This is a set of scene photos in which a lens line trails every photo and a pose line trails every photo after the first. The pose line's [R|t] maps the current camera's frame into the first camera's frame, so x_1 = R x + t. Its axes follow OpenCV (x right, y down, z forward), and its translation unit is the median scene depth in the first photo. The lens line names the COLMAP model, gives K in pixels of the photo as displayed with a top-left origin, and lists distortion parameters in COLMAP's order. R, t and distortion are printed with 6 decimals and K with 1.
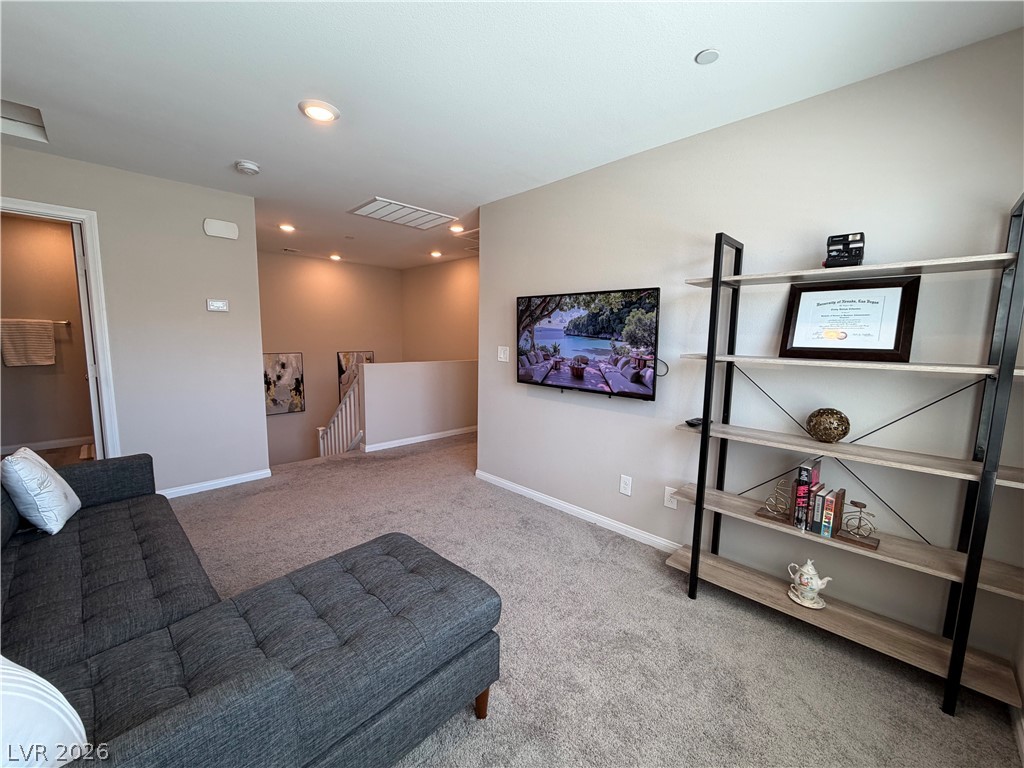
lens RADIAL K [[406.4, 0, 510.0], [0, 406.4, 385.5], [0, 0, 1]] dist [-0.001896, -0.000191]
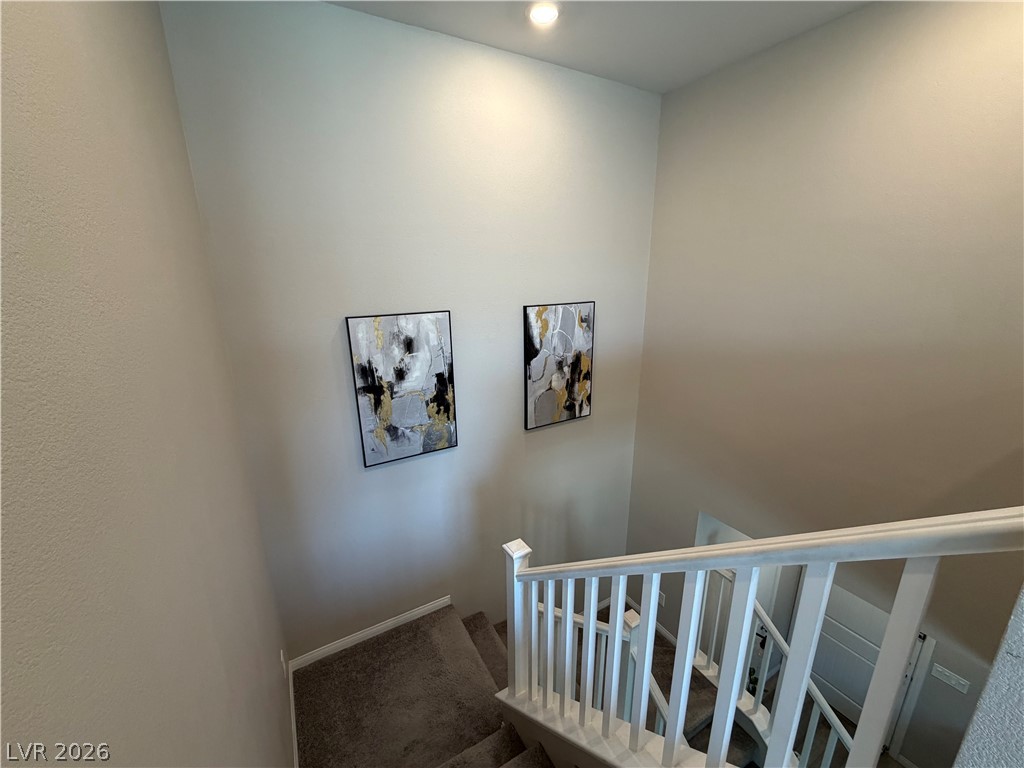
lens RADIAL K [[406.4, 0, 507.6], [0, 406.4, 385.8], [0, 0, 1]] dist [-0.001896, -0.000191]
pose [[0.961261, 0.045907, -0.271789, -0.404565], [-0.005460, 0.989011, 0.147740, -0.078427], [0.275585, -0.140532, 0.950949, 0.731239]]
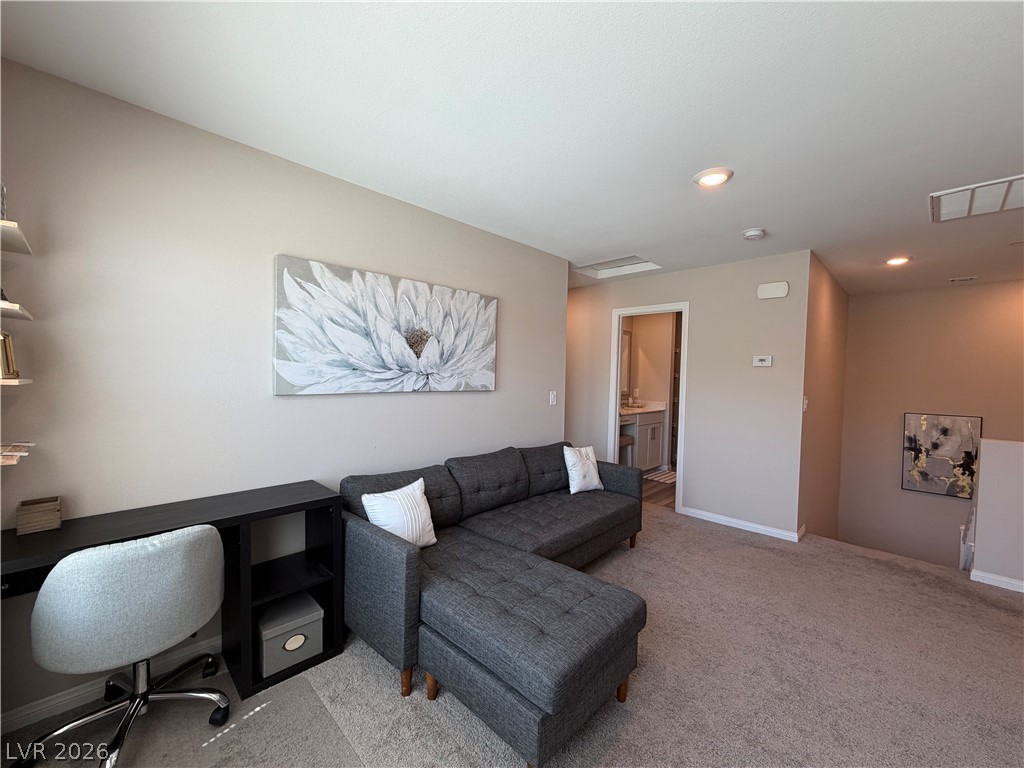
lens RADIAL K [[406.4, 0, 511.0], [0, 406.4, 385.1], [0, 0, 1]] dist [-0.001896, -0.000191]
pose [[-0.001025, 0.013553, -0.999908, 0.223999], [-0.143536, 0.989552, 0.013560, -0.032794], [0.989645, 0.143536, 0.000931, 0.214453]]
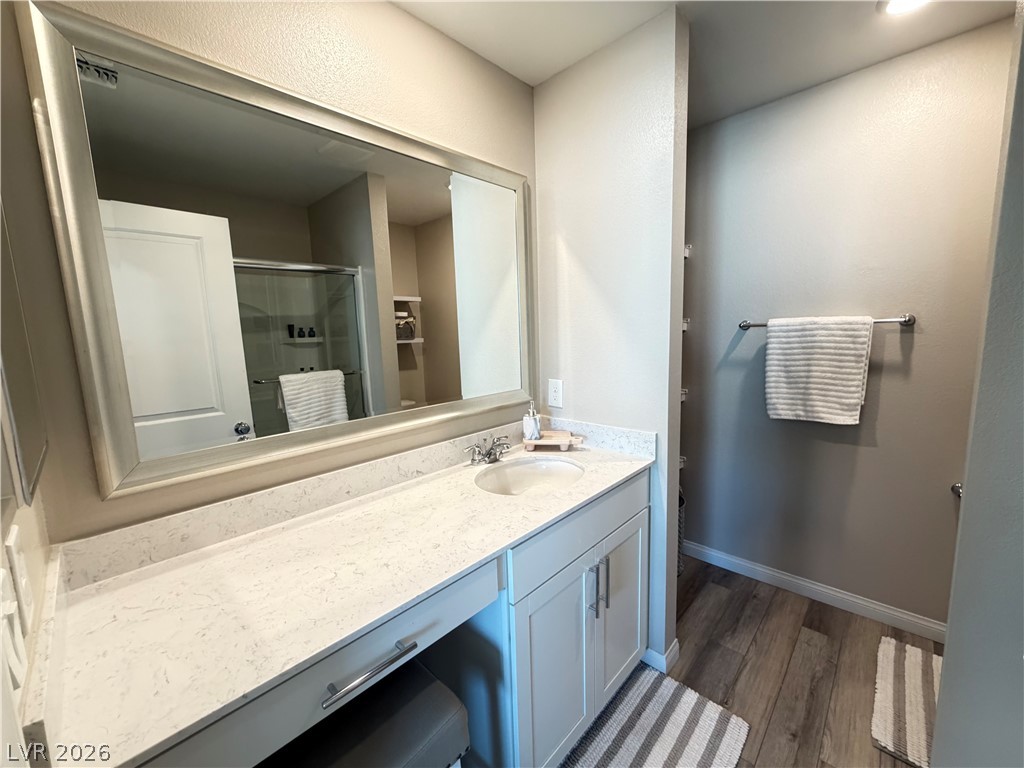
lens RADIAL K [[406.4, 0, 505.9], [0, 406.4, 381.6], [0, 0, 1]] dist [-0.001896, -0.000191]
pose [[0.001268, 0.114363, -0.993438, -0.592041], [-0.091932, 0.989245, 0.113763, -0.089268], [0.995765, 0.091184, 0.011768, 0.523133]]
